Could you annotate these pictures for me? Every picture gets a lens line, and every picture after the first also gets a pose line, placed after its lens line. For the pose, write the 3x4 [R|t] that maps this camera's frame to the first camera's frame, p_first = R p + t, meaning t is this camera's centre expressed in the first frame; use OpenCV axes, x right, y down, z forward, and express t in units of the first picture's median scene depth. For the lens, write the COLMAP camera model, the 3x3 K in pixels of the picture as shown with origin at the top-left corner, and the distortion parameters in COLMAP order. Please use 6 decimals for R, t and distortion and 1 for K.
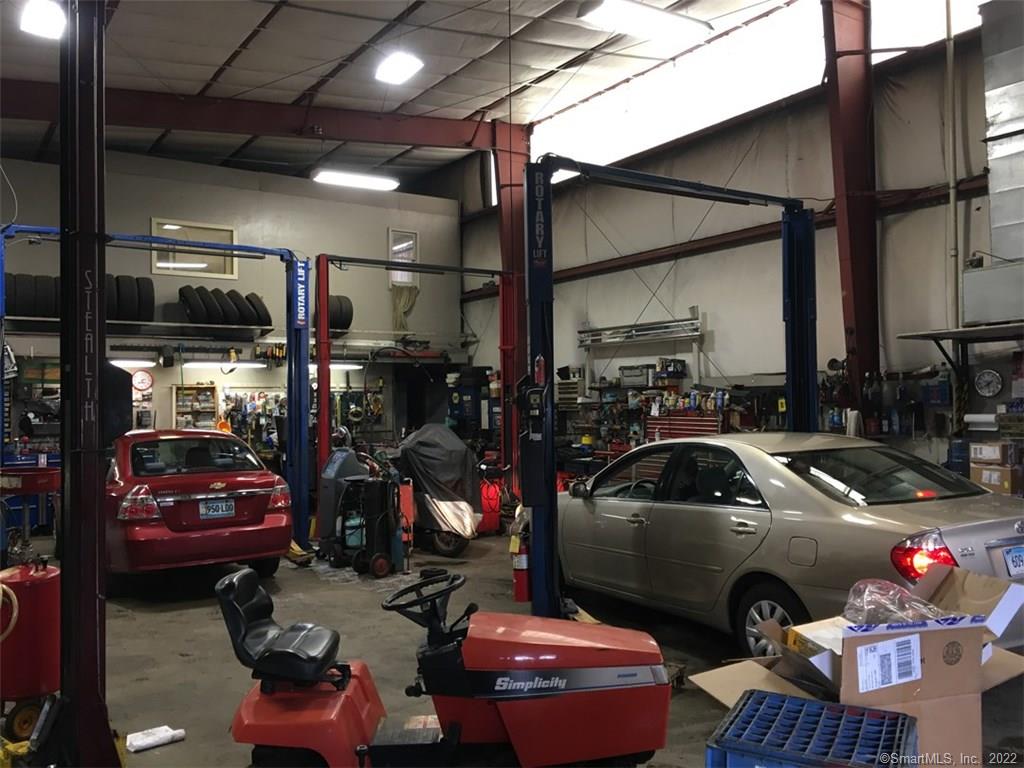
lens RADIAL K [[874.4, 0, 512.0], [0, 874.4, 384.0], [0, 0, 1]] dist [0.086864, -0.108789]
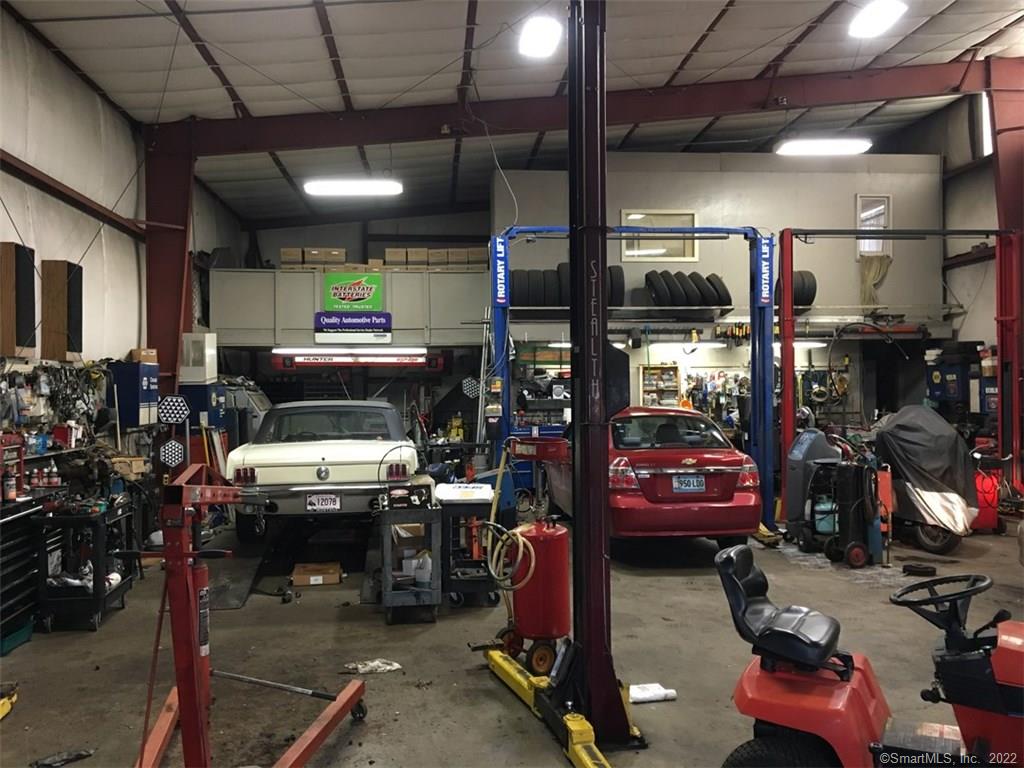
lens RADIAL K [[874.4, 0, 512.0], [0, 874.4, 384.0], [0, 0, 1]] dist [0.086864, -0.108789]
pose [[0.877184, 0.002974, -0.480145, -0.013546], [0.008211, 0.999742, 0.021194, 0.000312], [0.480084, -0.022533, 0.876933, -0.002680]]
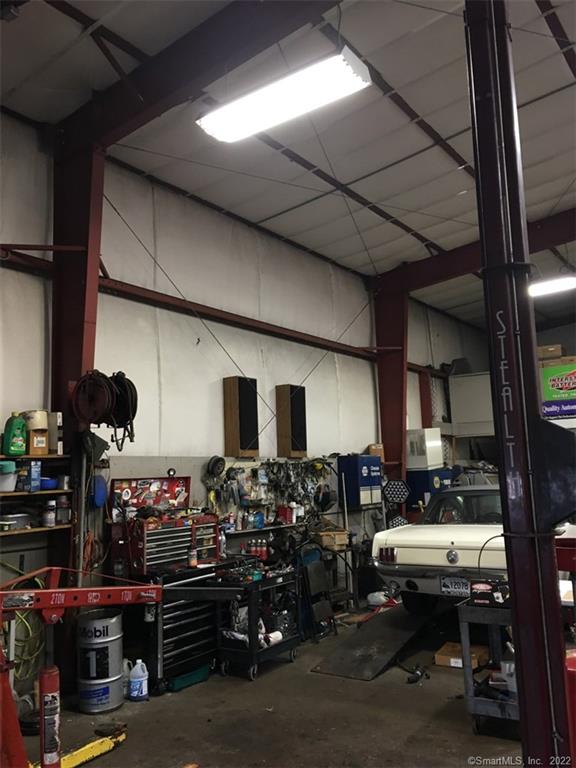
lens RADIAL K [[655.8, 0, 288.0], [0, 655.8, 384.0], [0, 0, 1]] dist [0.086864, -0.108789]
pose [[0.341902, -0.130591, -0.930618, 0.005381], [0.050863, 0.991417, -0.120436, 0.000838], [0.938358, -0.006156, 0.345610, 0.191786]]
